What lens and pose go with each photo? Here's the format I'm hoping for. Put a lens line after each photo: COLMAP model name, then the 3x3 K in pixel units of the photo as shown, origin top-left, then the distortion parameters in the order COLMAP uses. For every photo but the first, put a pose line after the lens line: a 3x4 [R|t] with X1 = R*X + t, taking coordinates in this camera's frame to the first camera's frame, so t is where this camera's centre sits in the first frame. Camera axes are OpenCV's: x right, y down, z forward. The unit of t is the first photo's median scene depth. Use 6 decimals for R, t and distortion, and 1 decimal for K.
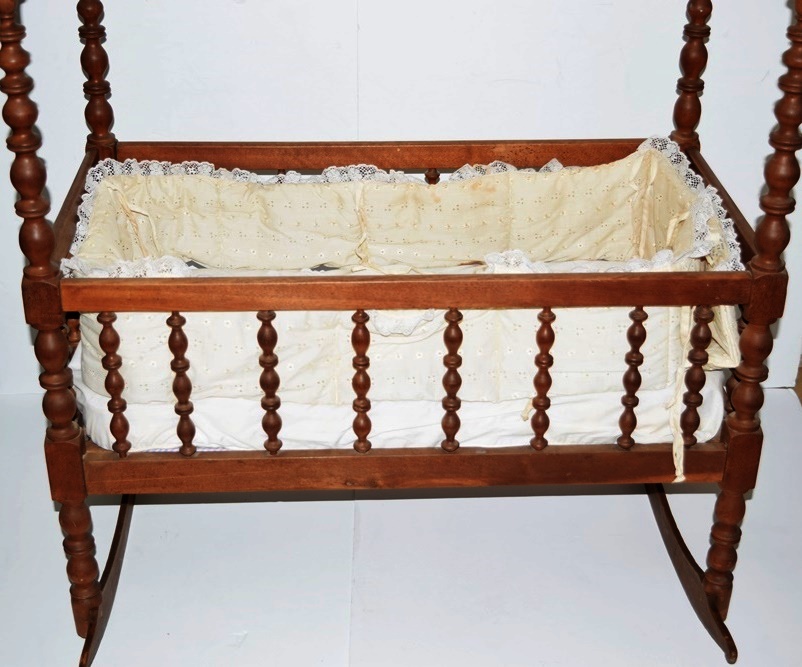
lens RADIAL K [[1324.1, 0, 399.4], [0, 1324.1, 311.4], [0, 0, 1]] dist [-0.019757, 0.000000]
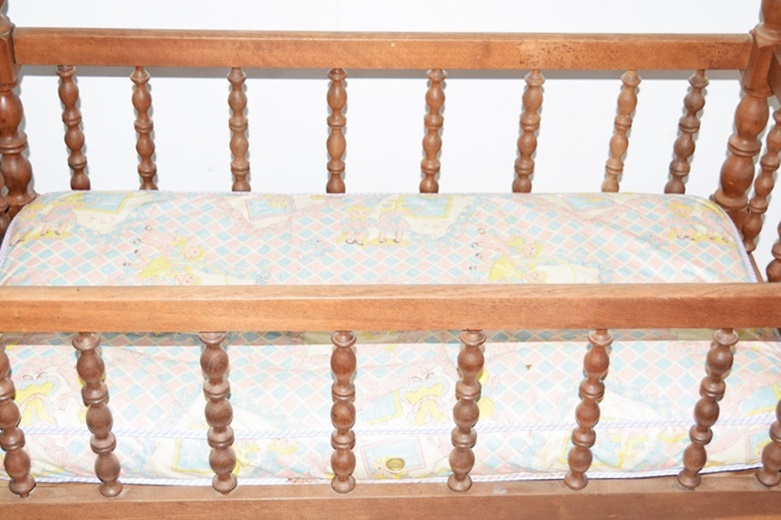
lens RADIAL K [[1256.0, 0, 392.1], [0, 1256.0, 260.3], [0, 0, 1]] dist [-0.043453, 0.000000]
pose [[0.999596, 0.013712, 0.024881, -0.019875], [-0.018426, 0.979532, 0.200442, -0.167087], [-0.021624, -0.200819, 0.979390, 0.325839]]
